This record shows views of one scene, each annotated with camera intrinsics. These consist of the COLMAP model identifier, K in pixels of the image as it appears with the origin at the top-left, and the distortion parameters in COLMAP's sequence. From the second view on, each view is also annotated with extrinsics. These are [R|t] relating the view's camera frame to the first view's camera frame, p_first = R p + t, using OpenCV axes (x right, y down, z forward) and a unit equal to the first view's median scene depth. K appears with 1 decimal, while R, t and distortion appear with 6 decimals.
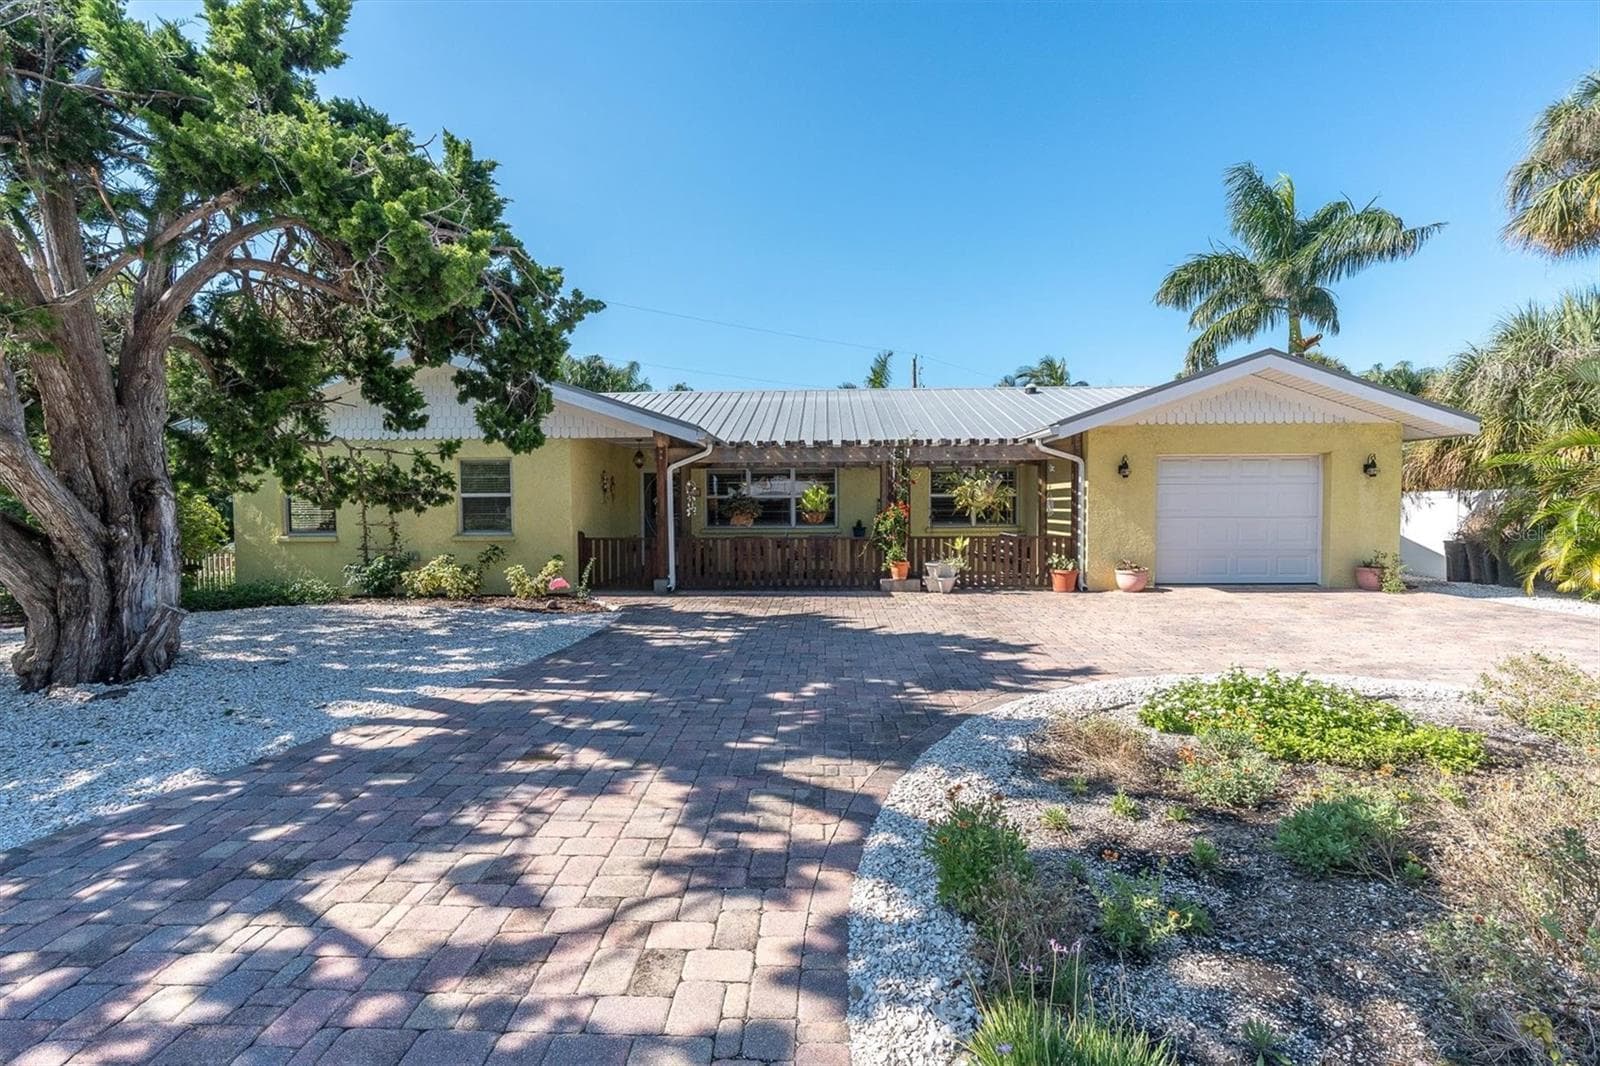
lens RADIAL K [[637.5, 0, 779.3], [0, 637.5, 532.0], [0, 0, 1]] dist [0.000715, -0.000025]
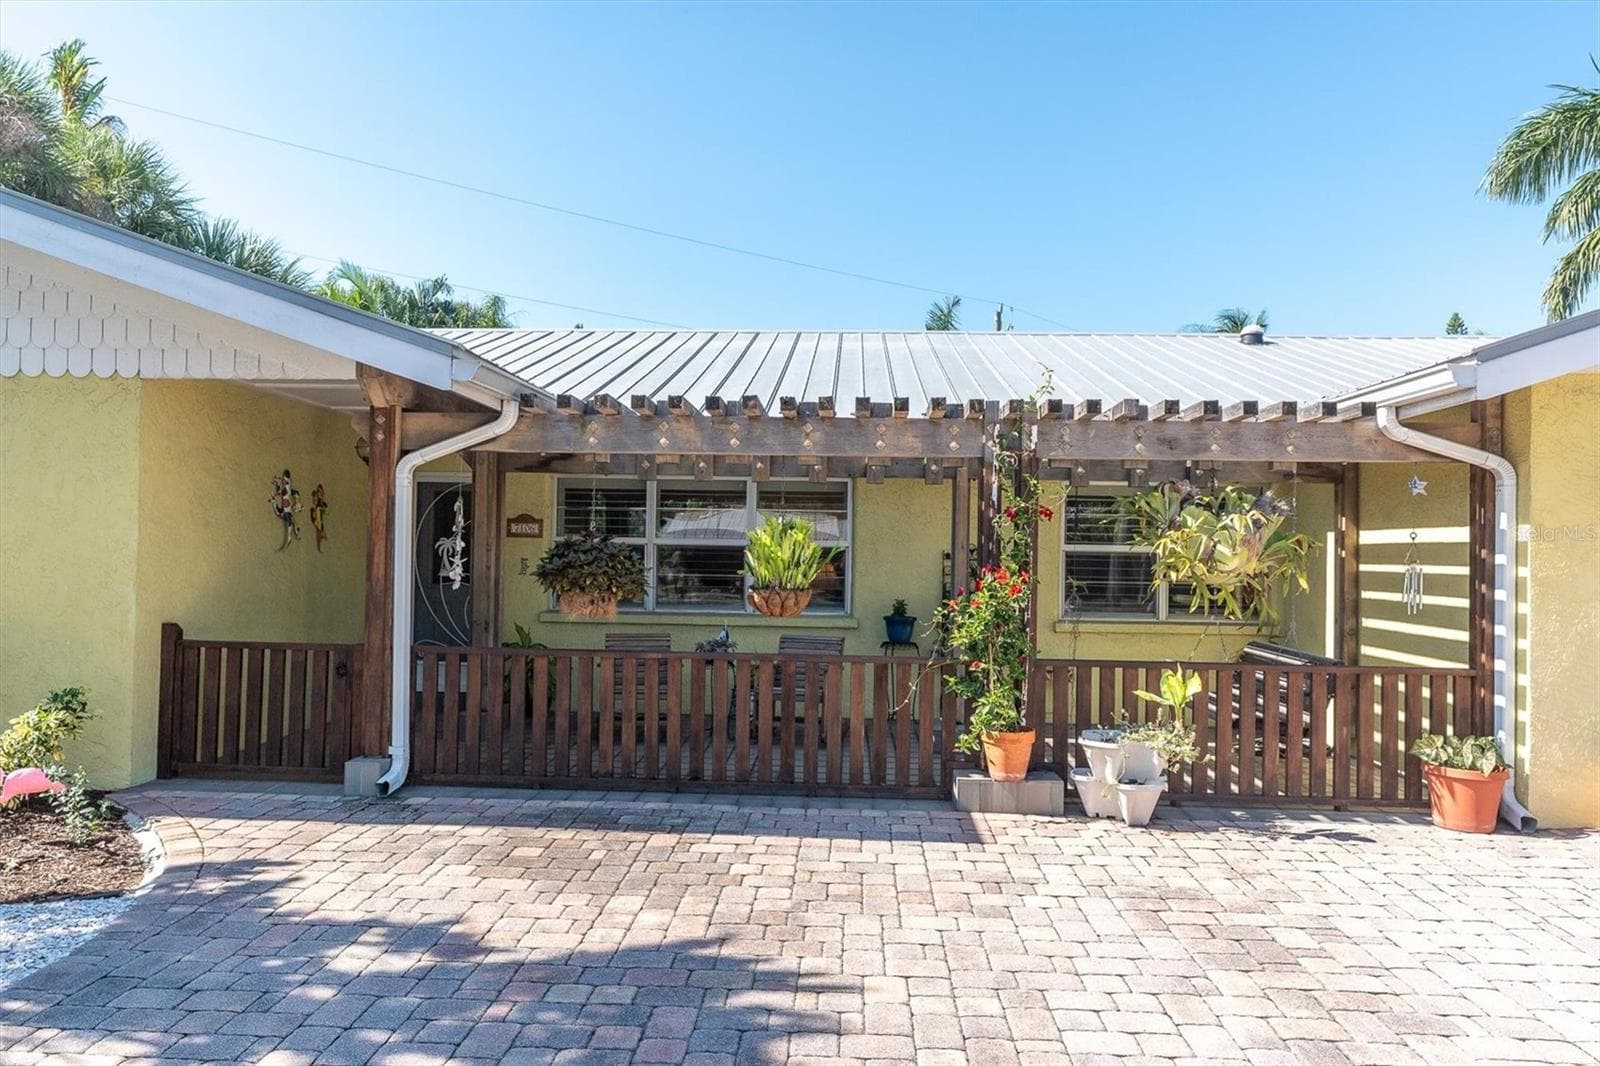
lens RADIAL K [[1064.4, 0, 800.0], [0, 1064.4, 533.0], [0, 0, 1]] dist [-0.005646, -0.001186]
pose [[0.999235, 0.024430, 0.030530, 0.047899], [-0.022451, 0.997725, -0.063561, -0.025294], [-0.032013, 0.062827, 0.997511, 0.388560]]
